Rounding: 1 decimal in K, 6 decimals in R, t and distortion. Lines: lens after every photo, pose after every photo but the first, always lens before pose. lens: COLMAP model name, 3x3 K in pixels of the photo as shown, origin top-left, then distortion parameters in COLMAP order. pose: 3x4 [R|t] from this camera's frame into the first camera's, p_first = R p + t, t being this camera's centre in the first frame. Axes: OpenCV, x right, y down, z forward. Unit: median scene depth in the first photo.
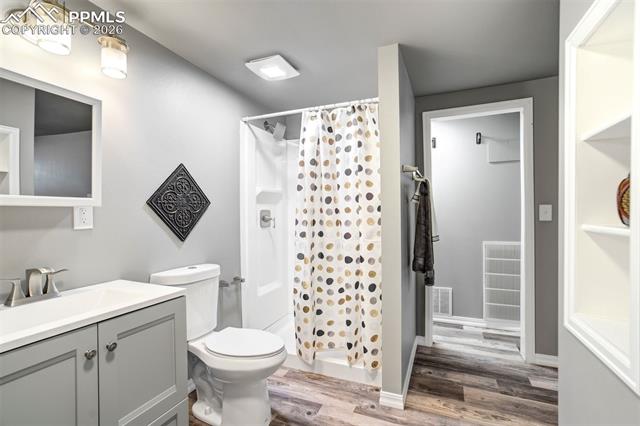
lens RADIAL K [[299.1, 0, 316.3], [0, 299.1, 212.2], [0, 0, 1]] dist [-0.034458, 0.016504]
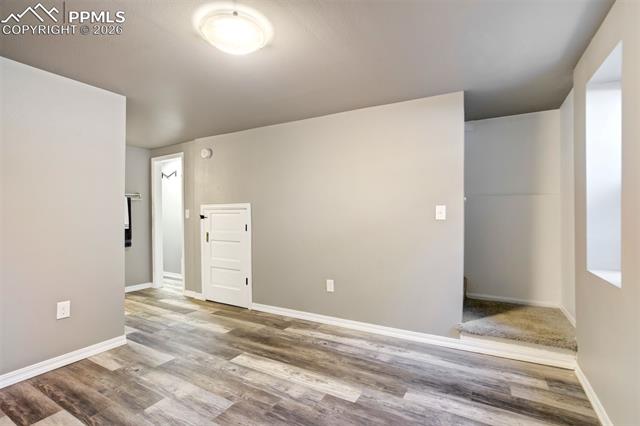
lens RADIAL K [[299.1, 0, 324.4], [0, 299.1, 213.8], [0, 0, 1]] dist [-0.034458, 0.016504]
pose [[0.993742, 0.003877, -0.111632, 2.351106], [-0.003168, 0.999974, 0.006525, -0.012046], [0.111655, -0.006131, 0.993728, -0.981517]]
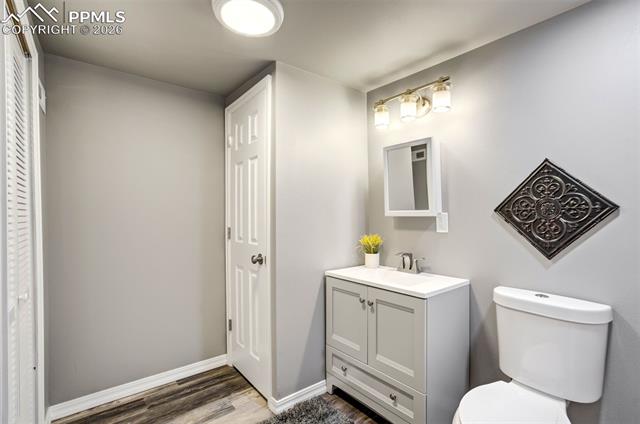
lens RADIAL K [[299.1, 0, 322.5], [0, 299.1, 213.8], [0, 0, 1]] dist [-0.034458, 0.016504]
pose [[-0.477004, 0.000979, -0.878901, 0.523942], [0.008101, 0.999962, -0.003283, -0.023003], [0.878864, -0.008686, -0.476994, 0.913510]]
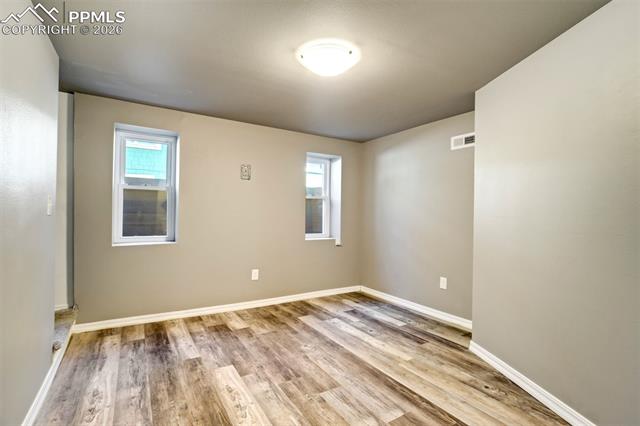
lens RADIAL K [[299.1, 0, 320.8], [0, 299.1, 212.1], [0, 0, 1]] dist [-0.034458, 0.016504]
pose [[-0.819464, -0.004910, 0.573109, 1.319373], [-0.013358, 0.999855, -0.010533, 0.013070], [-0.572975, -0.016287, -0.819411, 0.875811]]
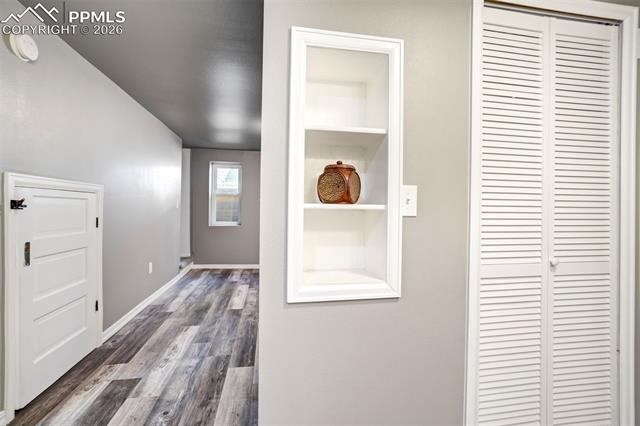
lens RADIAL K [[299.1, 0, 317.3], [0, 299.1, 212.9], [0, 0, 1]] dist [-0.034458, 0.016504]
pose [[-0.533057, -0.010569, 0.846013, -0.063666], [-0.017676, 0.999843, 0.001353, 0.037697], [-0.845895, -0.014233, -0.533160, 0.902345]]
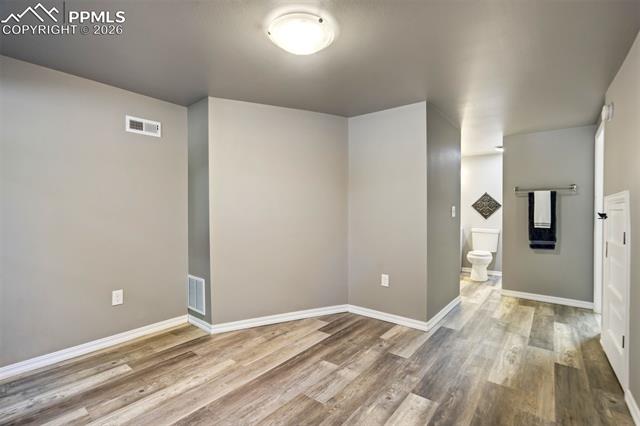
lens RADIAL K [[299.1, 0, 317.8], [0, 299.1, 219.3], [0, 0, 1]] dist [-0.034458, 0.016504]
pose [[-0.271767, 0.035076, -0.961724, 2.878596], [0.003894, 0.999367, 0.035348, -0.008432], [0.962355, 0.005862, -0.271732, 0.250720]]
